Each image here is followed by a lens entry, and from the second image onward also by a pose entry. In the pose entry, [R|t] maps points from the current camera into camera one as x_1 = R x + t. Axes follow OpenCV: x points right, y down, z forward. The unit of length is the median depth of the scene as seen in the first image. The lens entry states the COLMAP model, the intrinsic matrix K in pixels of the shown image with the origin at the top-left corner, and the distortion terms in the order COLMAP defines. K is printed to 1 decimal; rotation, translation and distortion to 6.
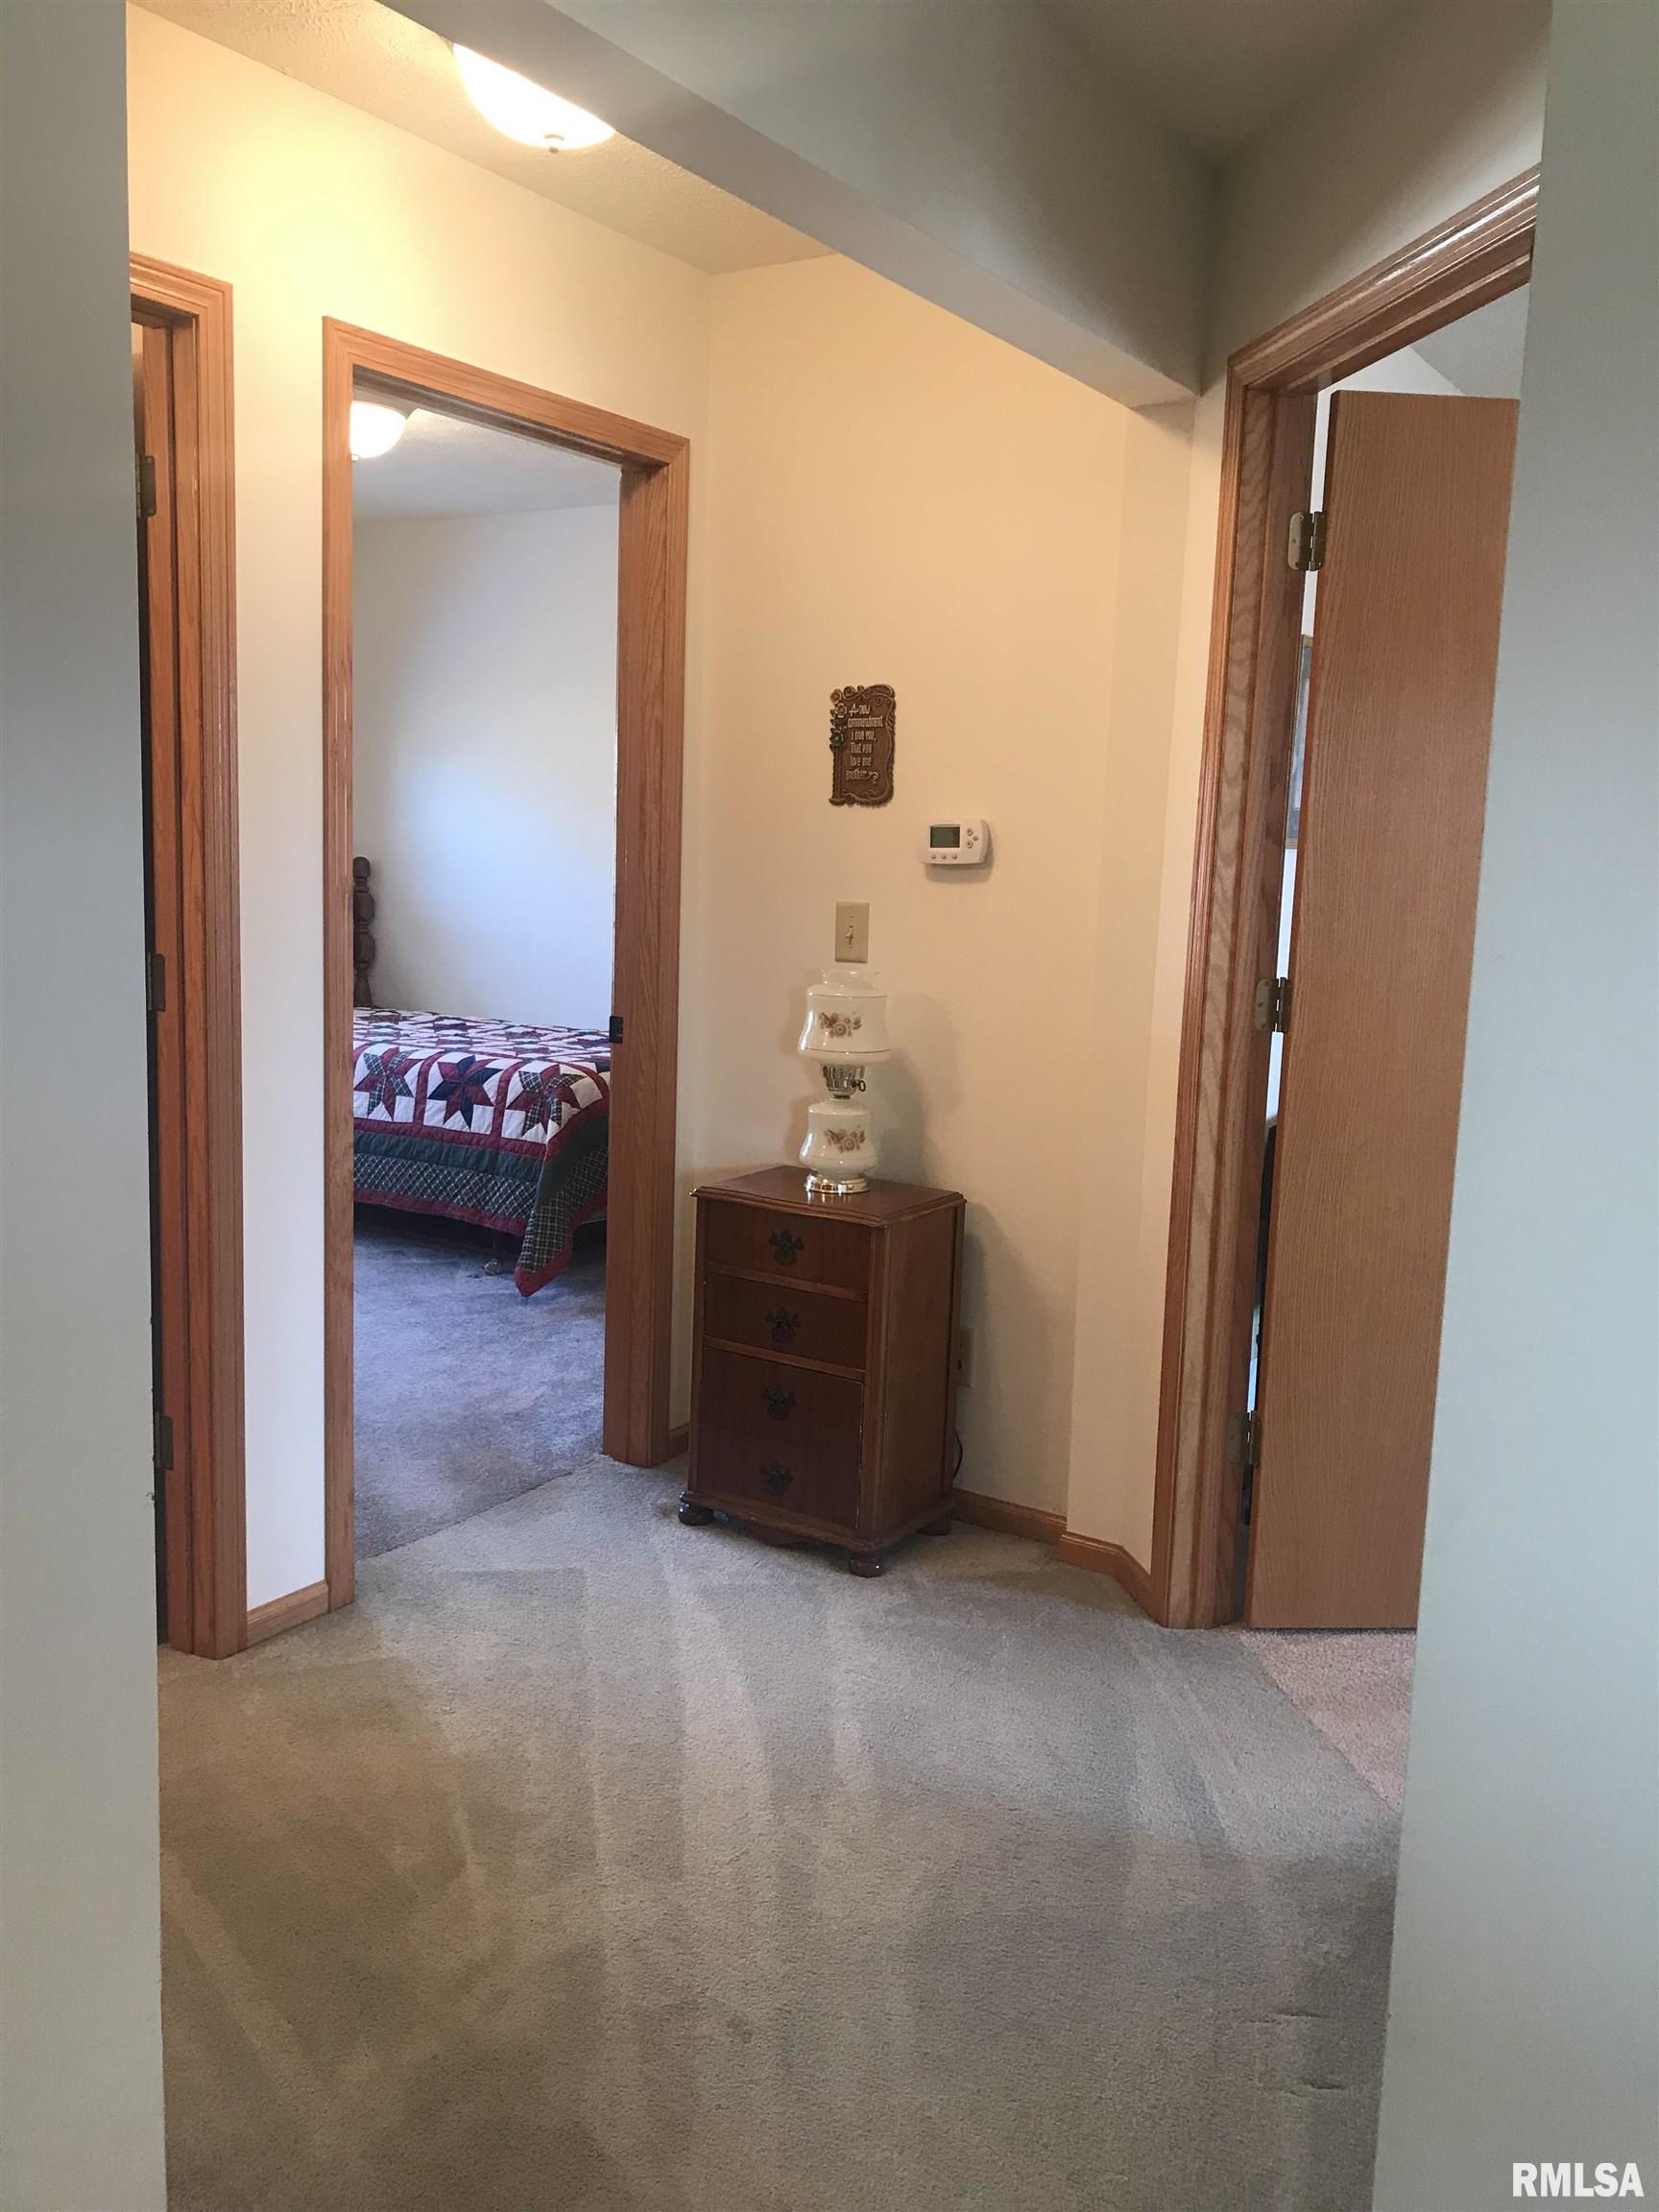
lens RADIAL K [[1822.4, 0, 829.5], [0, 1822.4, 1106.0], [0, 0, 1]] dist [0.130290, -0.169458]
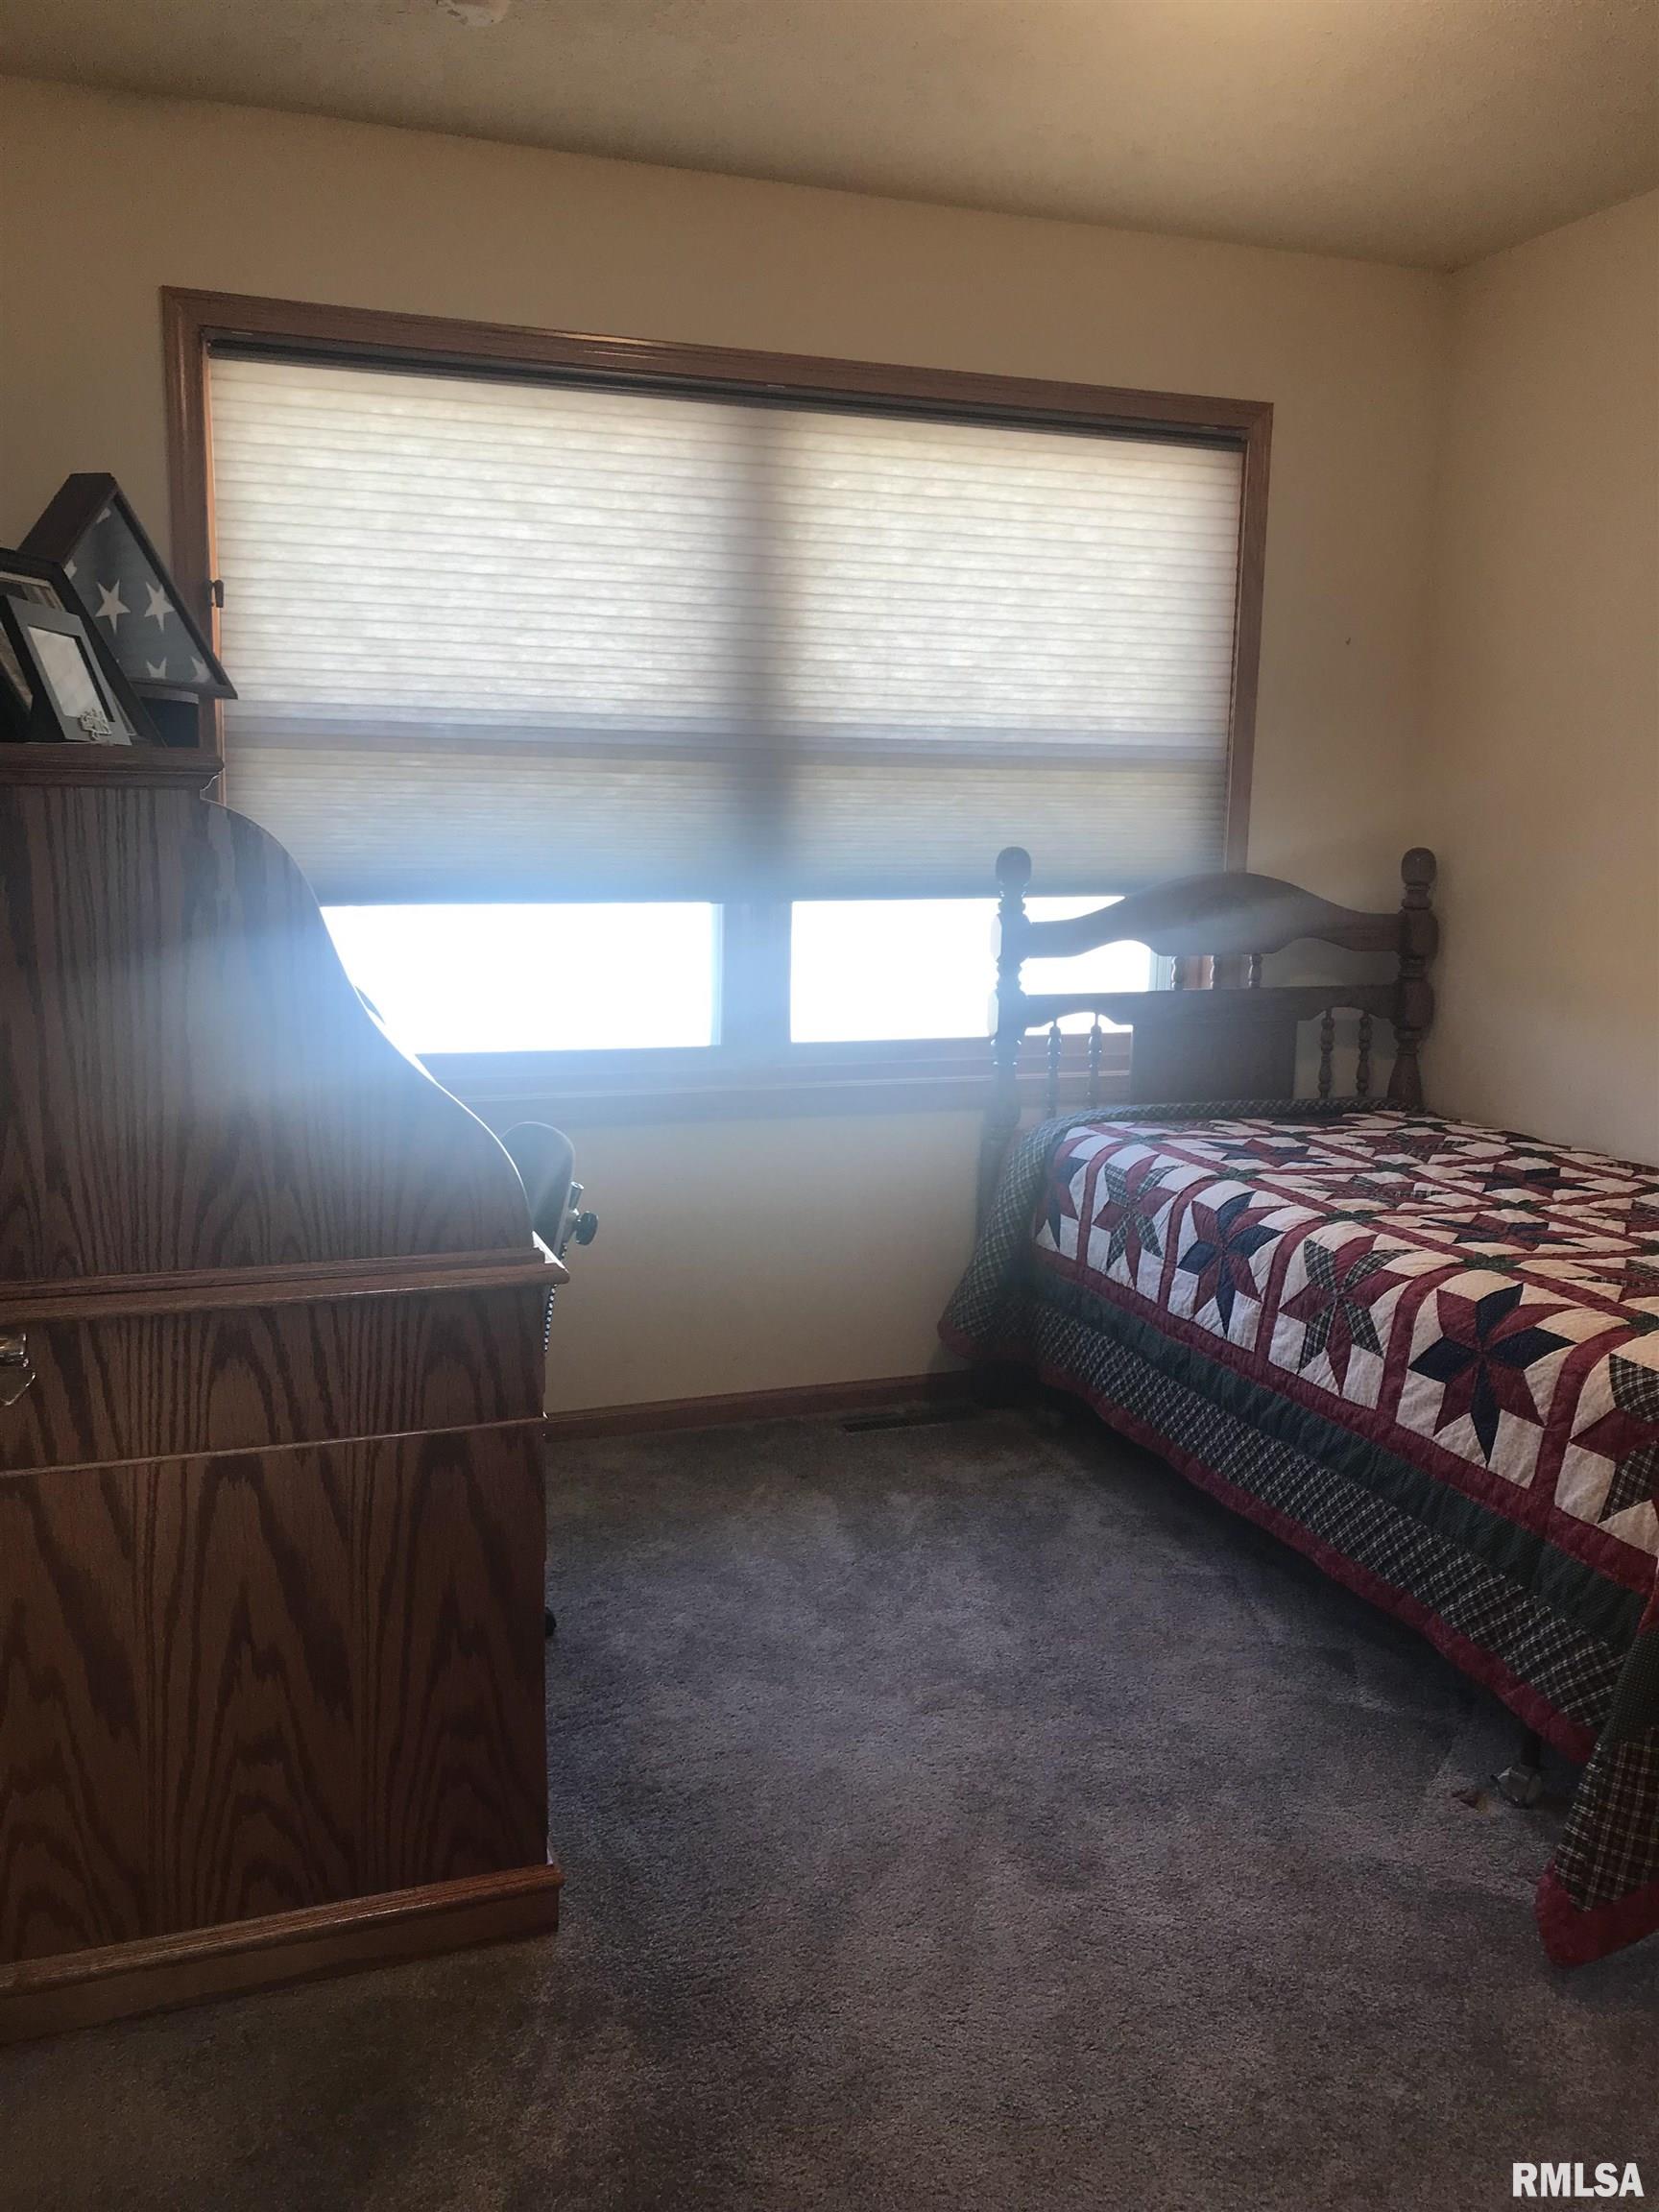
lens RADIAL K [[1822.4, 0, 829.5], [0, 1822.4, 1106.0], [0, 0, 1]] dist [0.130290, -0.169458]
pose [[0.794076, 0.076200, -0.603023, -0.058241], [-0.071896, 0.996921, 0.031301, -0.075347], [0.603551, 0.018499, 0.797109, 0.539530]]
